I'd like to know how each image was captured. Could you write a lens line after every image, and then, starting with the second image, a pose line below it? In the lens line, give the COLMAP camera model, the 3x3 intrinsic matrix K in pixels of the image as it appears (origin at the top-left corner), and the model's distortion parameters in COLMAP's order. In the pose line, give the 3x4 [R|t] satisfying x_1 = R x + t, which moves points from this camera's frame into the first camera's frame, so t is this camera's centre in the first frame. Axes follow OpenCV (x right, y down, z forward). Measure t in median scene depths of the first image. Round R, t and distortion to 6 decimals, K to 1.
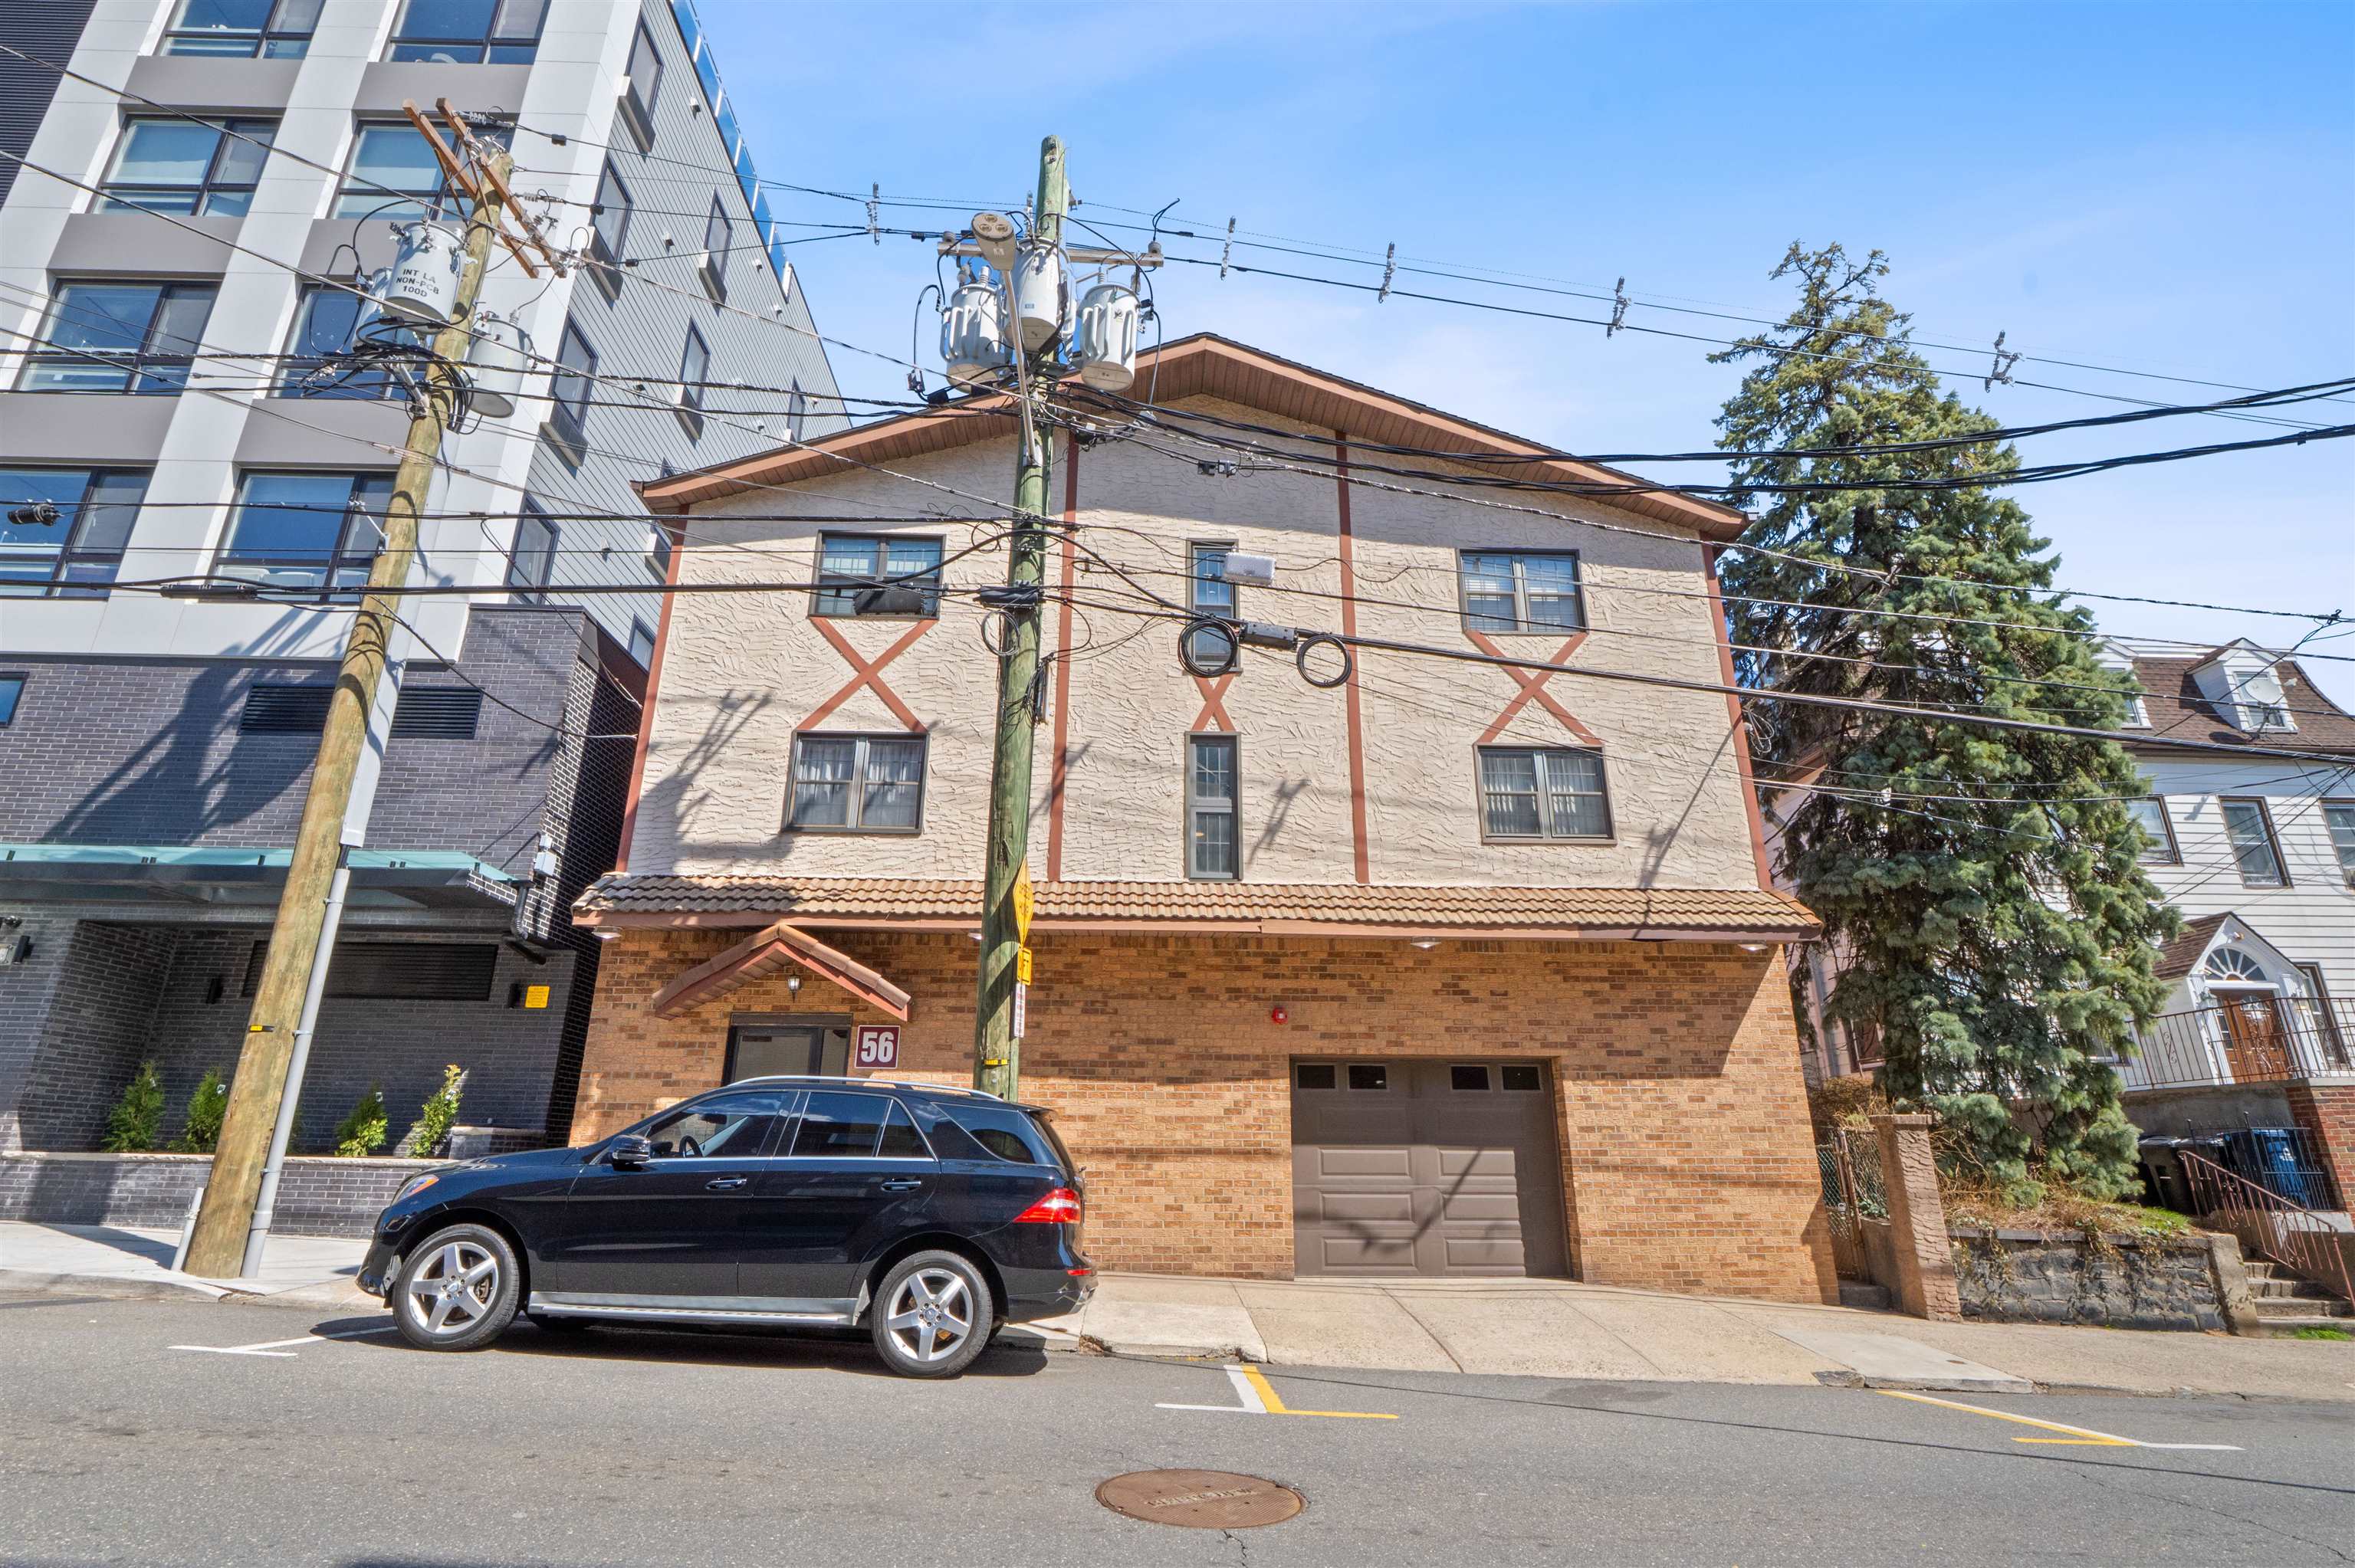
lens RADIAL K [[1134.1, 0, 1178.4], [0, 1134.1, 773.9], [0, 0, 1]] dist [-0.009669, -0.001311]
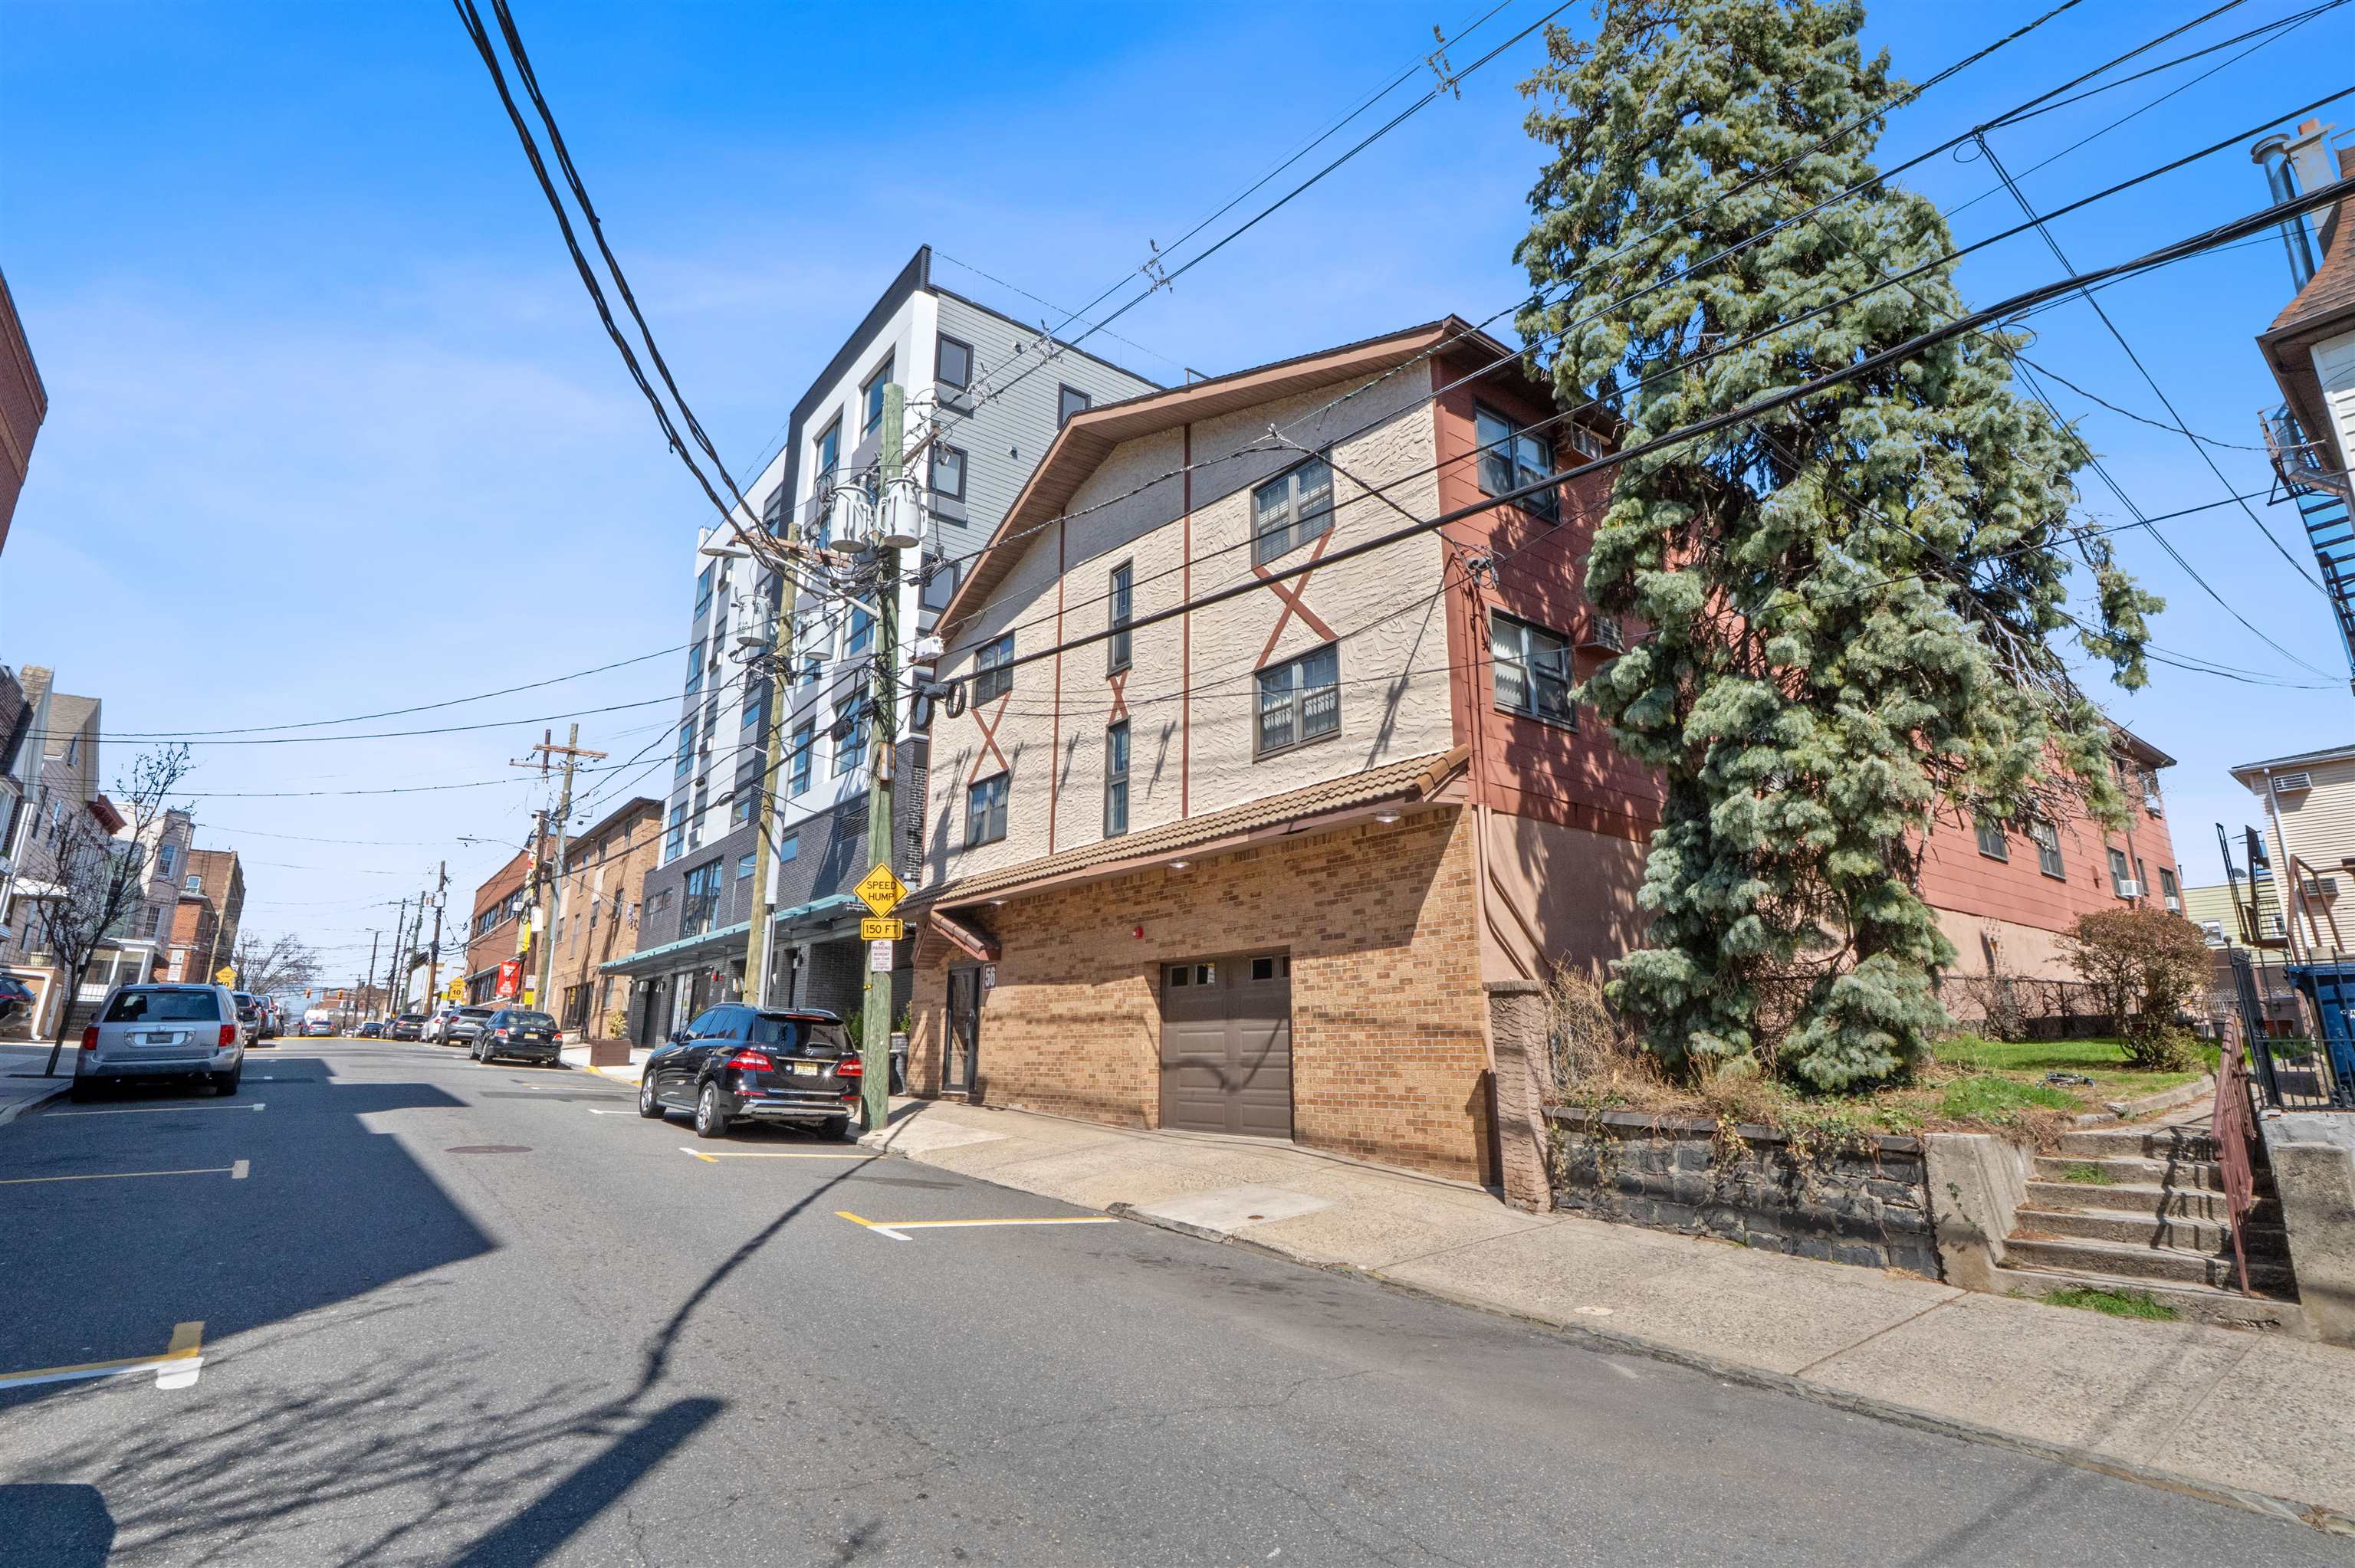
lens RADIAL K [[1134.1, 0, 1178.4], [0, 1134.1, 773.9], [0, 0, 1]] dist [-0.009669, -0.001311]
pose [[0.563274, -0.201661, -0.801284, 1.179212], [0.269317, 0.961609, -0.052691, 0.118075], [0.781147, -0.186119, 0.595960, 0.289340]]
